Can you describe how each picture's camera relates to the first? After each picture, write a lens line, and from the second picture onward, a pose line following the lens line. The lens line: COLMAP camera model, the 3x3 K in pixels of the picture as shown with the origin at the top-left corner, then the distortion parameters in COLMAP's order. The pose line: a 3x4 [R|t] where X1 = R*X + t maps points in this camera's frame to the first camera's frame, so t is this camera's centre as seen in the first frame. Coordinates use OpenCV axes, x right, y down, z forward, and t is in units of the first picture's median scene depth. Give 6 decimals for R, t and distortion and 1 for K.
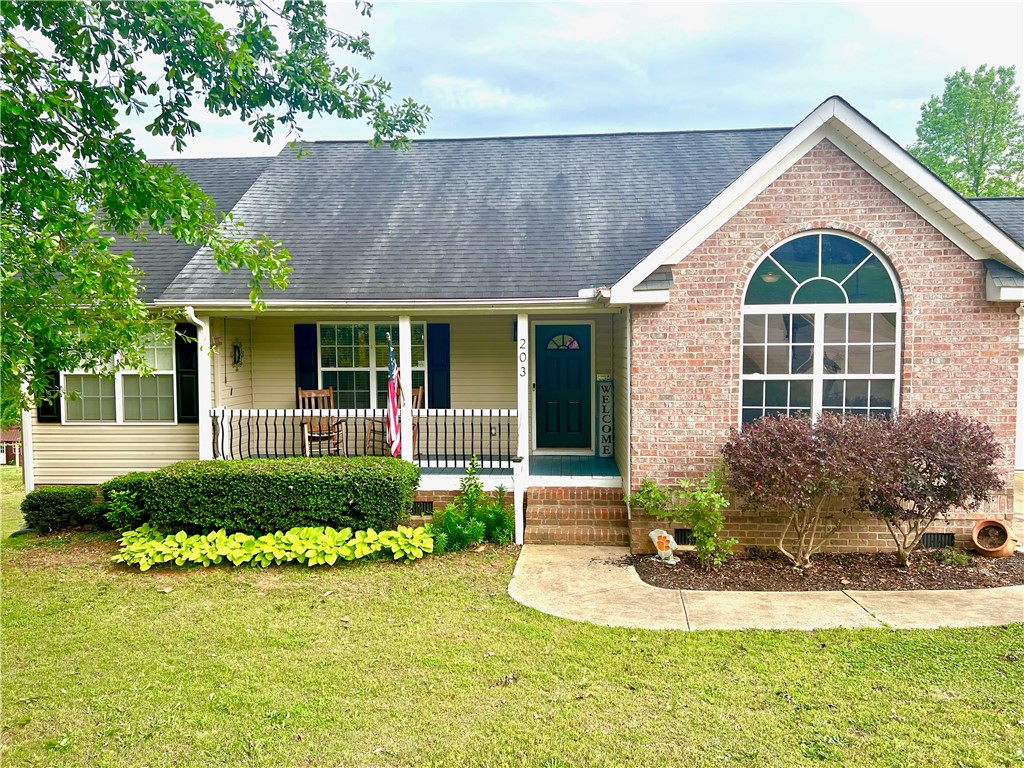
lens RADIAL K [[766.1, 0, 510.3], [0, 766.1, 382.7], [0, 0, 1]] dist [0.055639, -0.058771]
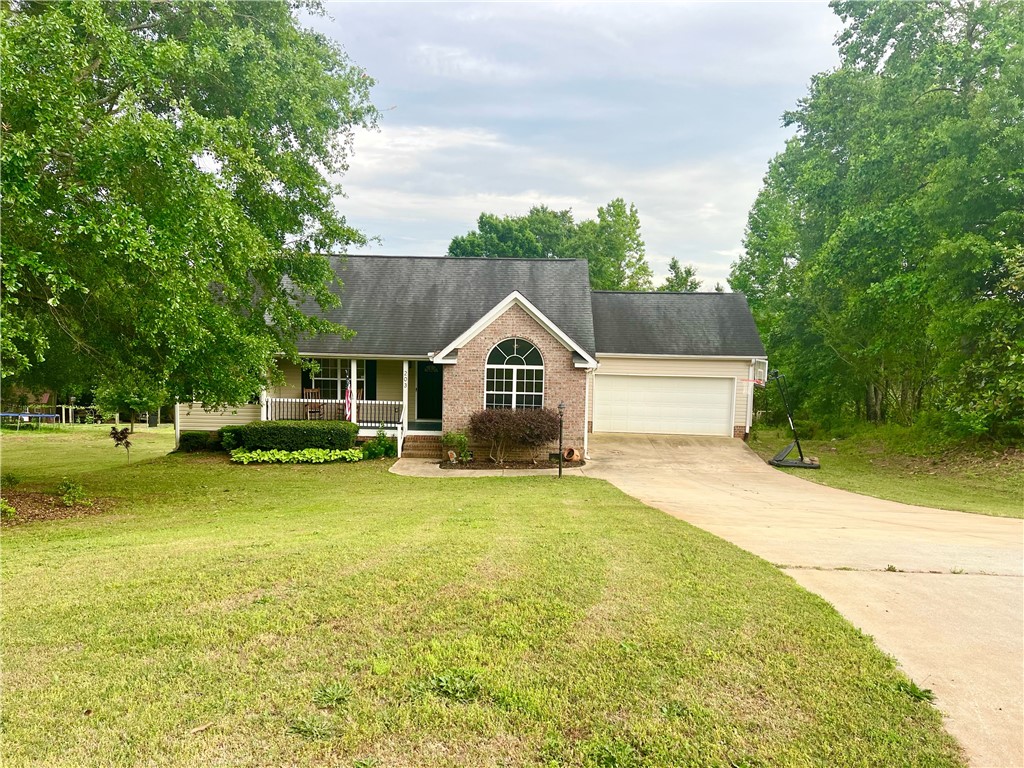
lens RADIAL K [[766.1, 0, 512.2], [0, 766.1, 365.5], [0, 0, 1]] dist [0.055639, -0.058771]
pose [[0.998268, 0.024848, 0.053323, 0.232855], [-0.025668, 0.999562, 0.014738, -0.126832], [-0.052933, -0.016082, 0.998469, -1.442822]]
